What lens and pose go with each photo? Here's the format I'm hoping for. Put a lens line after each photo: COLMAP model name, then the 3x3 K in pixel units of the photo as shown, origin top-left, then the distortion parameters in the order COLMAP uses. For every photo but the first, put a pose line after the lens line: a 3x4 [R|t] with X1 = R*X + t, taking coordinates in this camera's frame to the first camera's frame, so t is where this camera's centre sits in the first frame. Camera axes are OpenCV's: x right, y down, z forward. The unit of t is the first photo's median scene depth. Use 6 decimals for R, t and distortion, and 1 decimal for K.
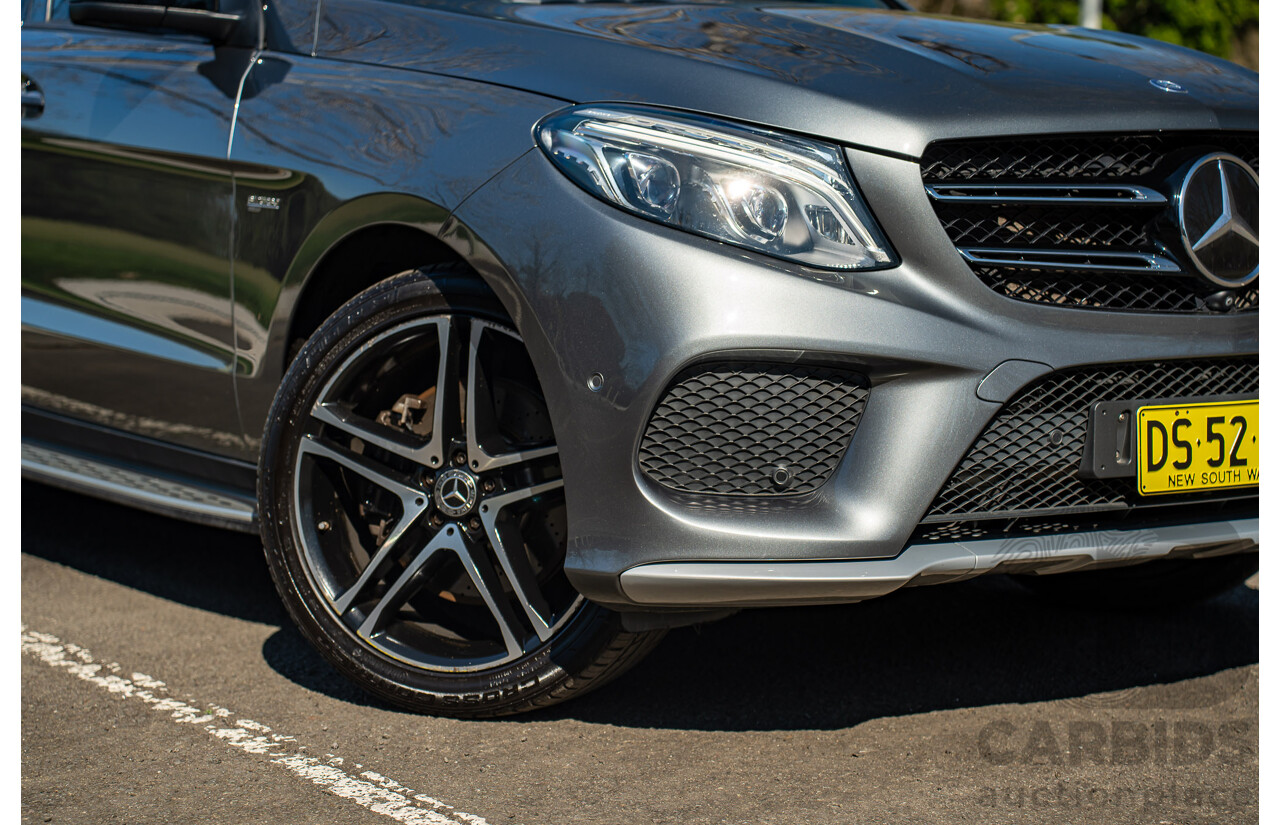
lens RADIAL K [[2391.4, 0, 640.0], [0, 2391.4, 412.5], [0, 0, 1]] dist [0.564592, 0.035345]
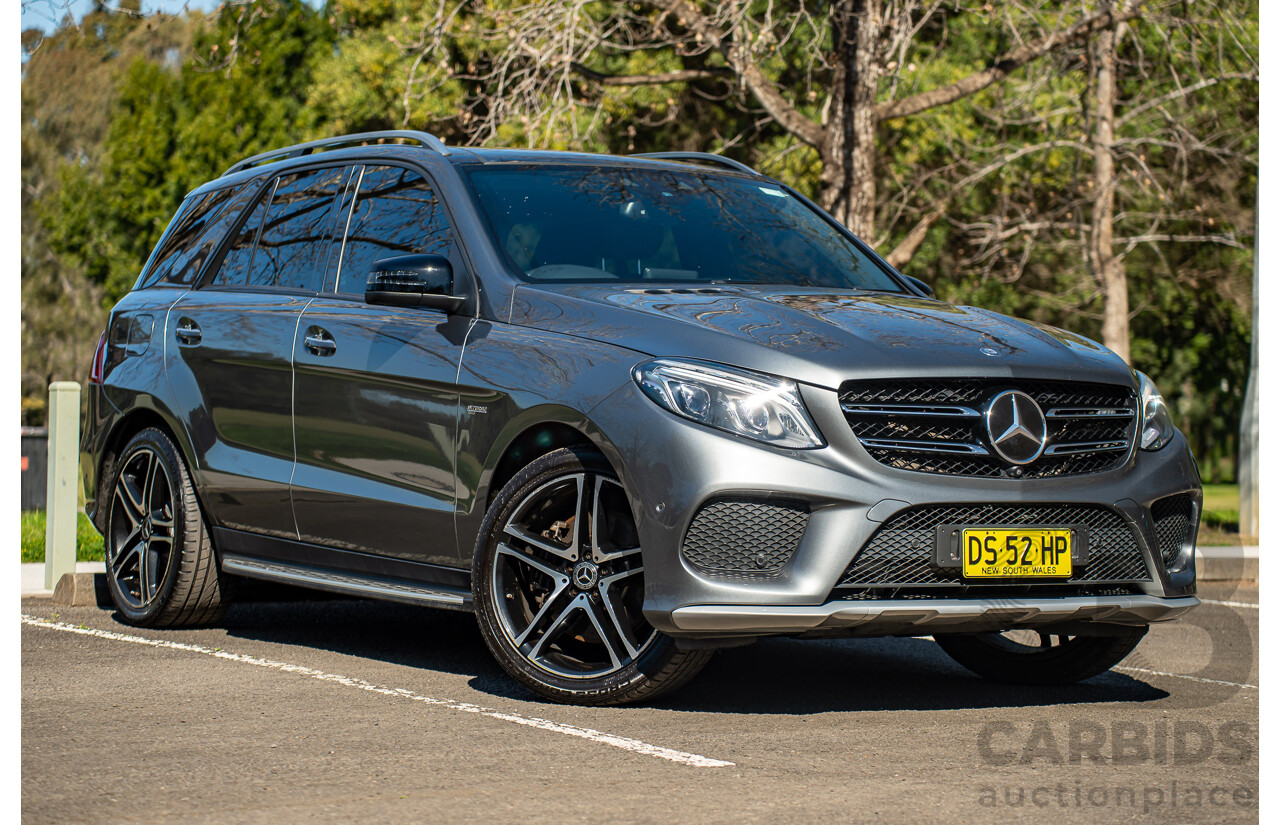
lens RADIAL K [[3105.9, 0, 695.5], [0, 3105.9, 379.4], [0, 0, 1]] dist [0.350297, 0.250048]
pose [[0.998620, 0.009484, -0.051663, 0.123128], [-0.014194, 0.995697, -0.091571, 0.101204], [0.050572, 0.092177, 0.994458, -1.302961]]
